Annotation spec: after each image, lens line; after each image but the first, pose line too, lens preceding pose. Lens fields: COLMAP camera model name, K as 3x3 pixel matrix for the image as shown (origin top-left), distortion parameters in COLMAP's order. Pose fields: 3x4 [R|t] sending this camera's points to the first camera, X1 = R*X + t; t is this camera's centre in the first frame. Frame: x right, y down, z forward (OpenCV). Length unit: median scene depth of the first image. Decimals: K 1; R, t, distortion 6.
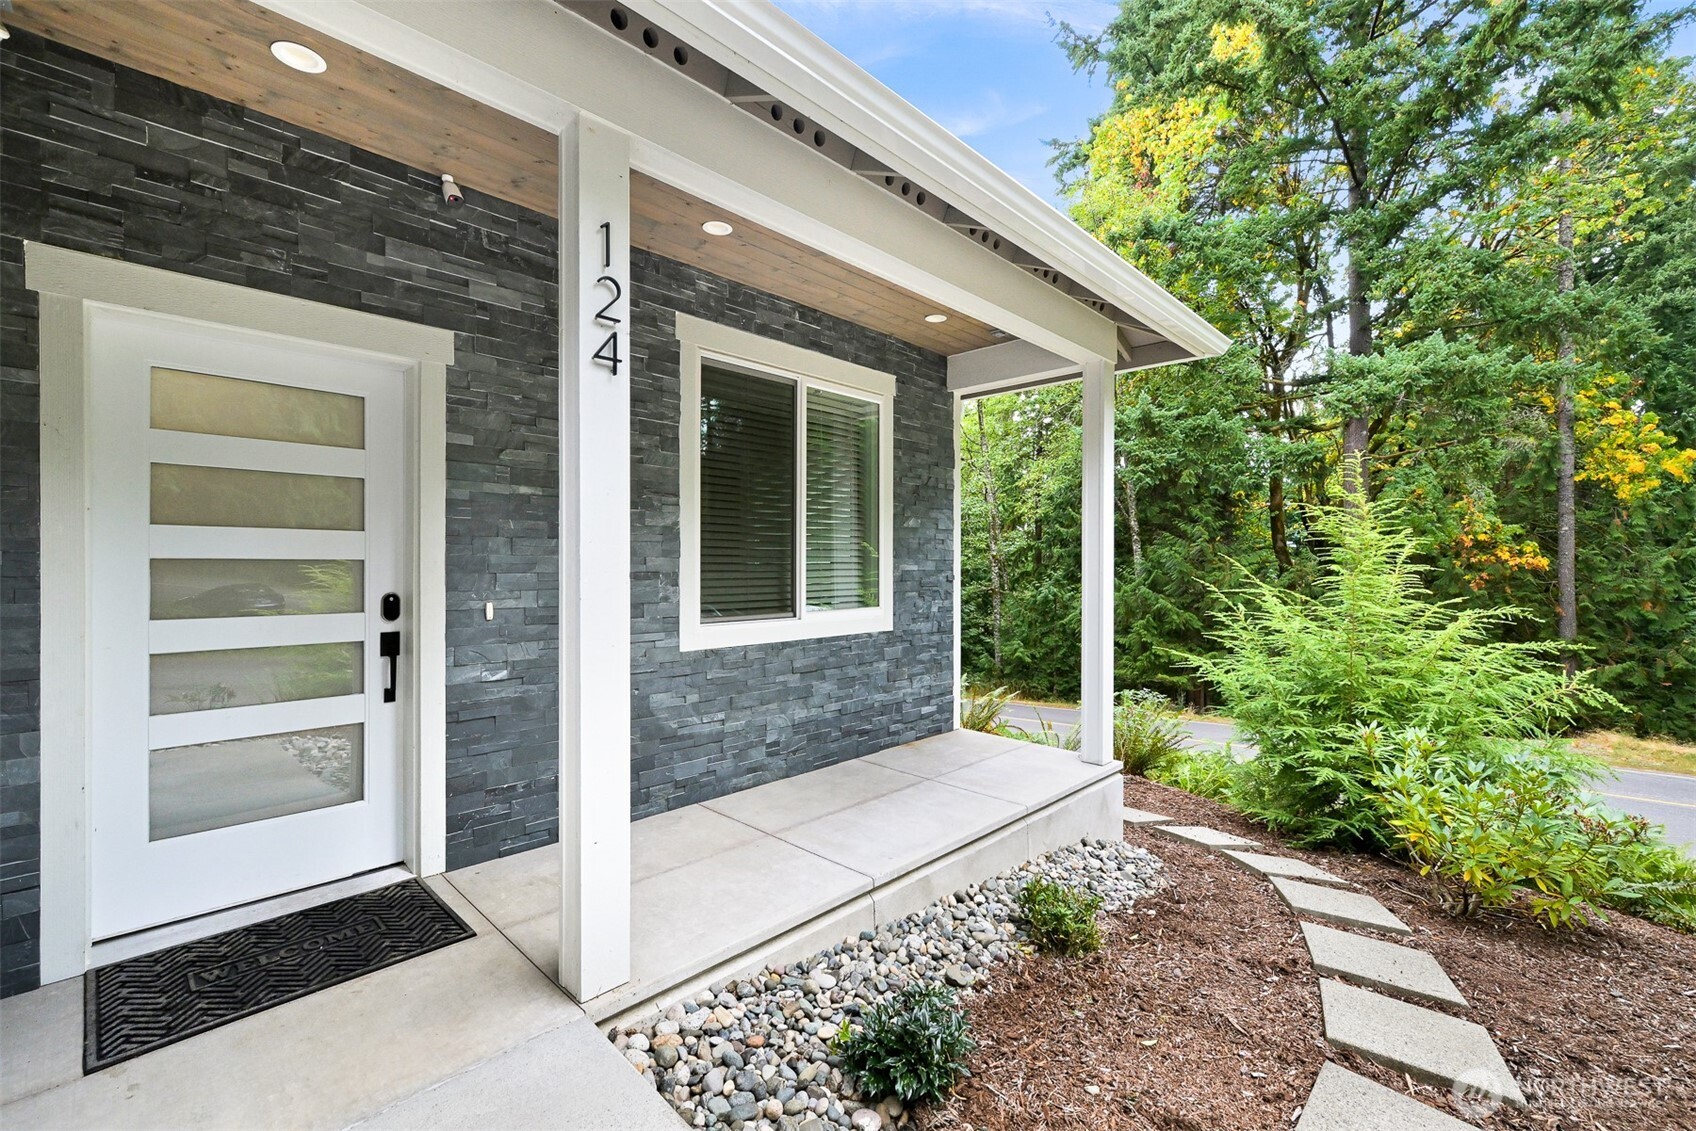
lens RADIAL K [[710.5, 0, 848.8], [0, 710.5, 573.5], [0, 0, 1]] dist [-0.000644, 0.000034]
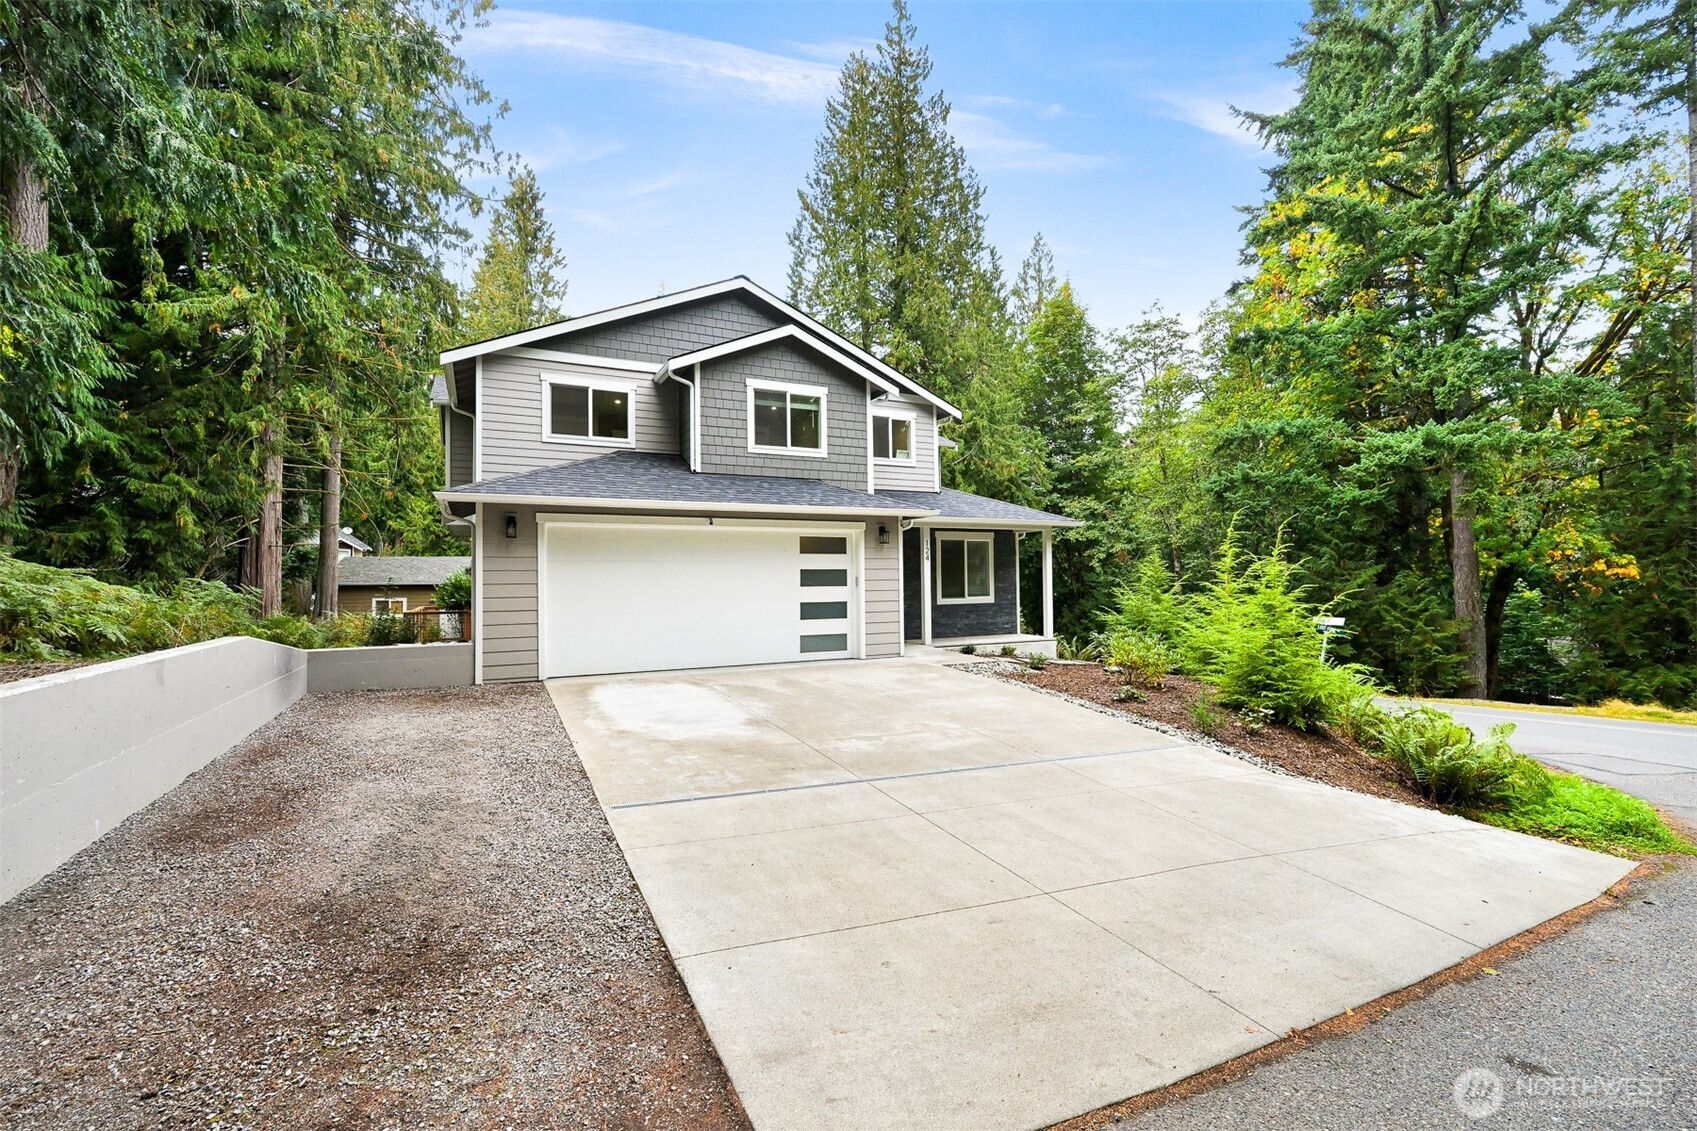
lens RADIAL K [[743.1, 0, 848.5], [0, 743.1, 565.5], [0, 0, 1]] dist [-0.000447, -0.000171]
pose [[0.942554, -0.016240, -0.333658, 0.184316], [0.007386, 0.999587, -0.027788, -0.003031], [0.333971, 0.023727, 0.942285, -0.826671]]
